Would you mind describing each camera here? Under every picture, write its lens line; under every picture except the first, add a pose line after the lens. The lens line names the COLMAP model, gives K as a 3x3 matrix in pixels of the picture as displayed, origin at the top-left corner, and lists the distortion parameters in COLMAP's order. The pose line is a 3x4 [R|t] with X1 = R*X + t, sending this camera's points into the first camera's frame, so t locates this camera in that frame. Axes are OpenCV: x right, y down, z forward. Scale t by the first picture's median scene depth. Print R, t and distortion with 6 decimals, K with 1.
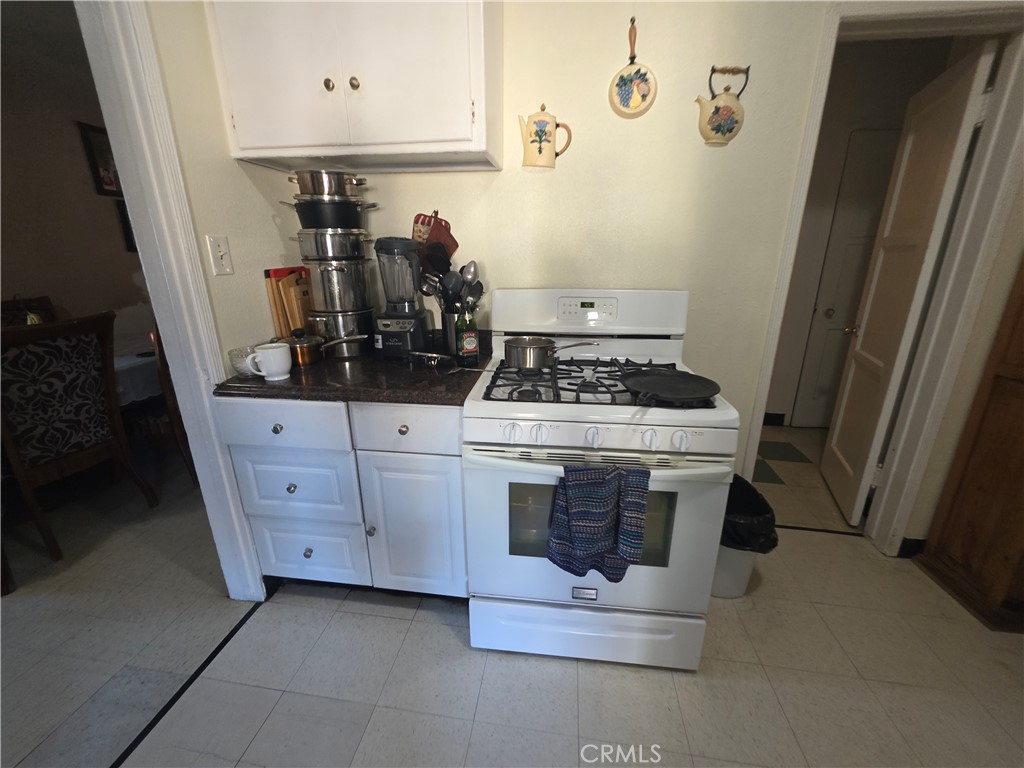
lens RADIAL K [[418.4, 0, 510.7], [0, 418.4, 385.2], [0, 0, 1]] dist [-0.004213, -0.000078]
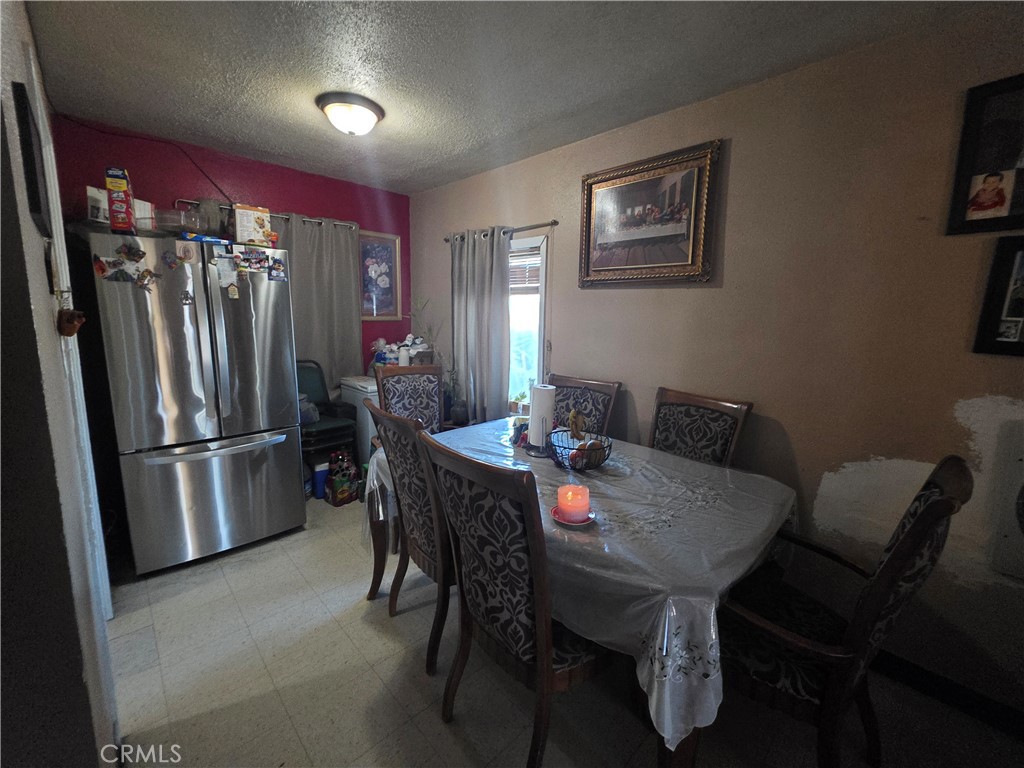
lens RADIAL K [[418.4, 0, 509.2], [0, 418.4, 380.5], [0, 0, 1]] dist [-0.004213, -0.000078]
pose [[-0.596684, 0.118580, -0.793667, -0.511630], [-0.259777, 0.907224, 0.330849, -0.572659], [0.759265, 0.403589, -0.510522, 1.584608]]
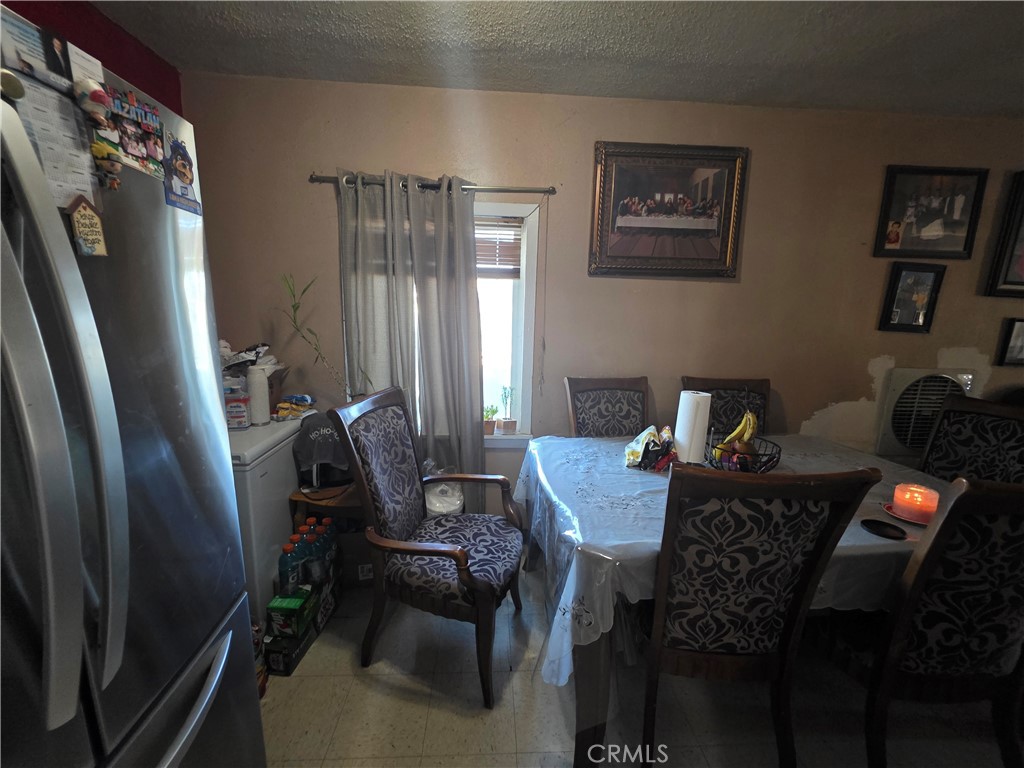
lens RADIAL K [[418.4, 0, 510.2], [0, 418.4, 386.6], [0, 0, 1]] dist [-0.004213, -0.000078]
pose [[0.213840, 0.191490, -0.957917, -0.631247], [-0.315630, 0.941547, 0.117758, -0.208957], [0.924473, 0.277166, 0.261780, 0.457213]]
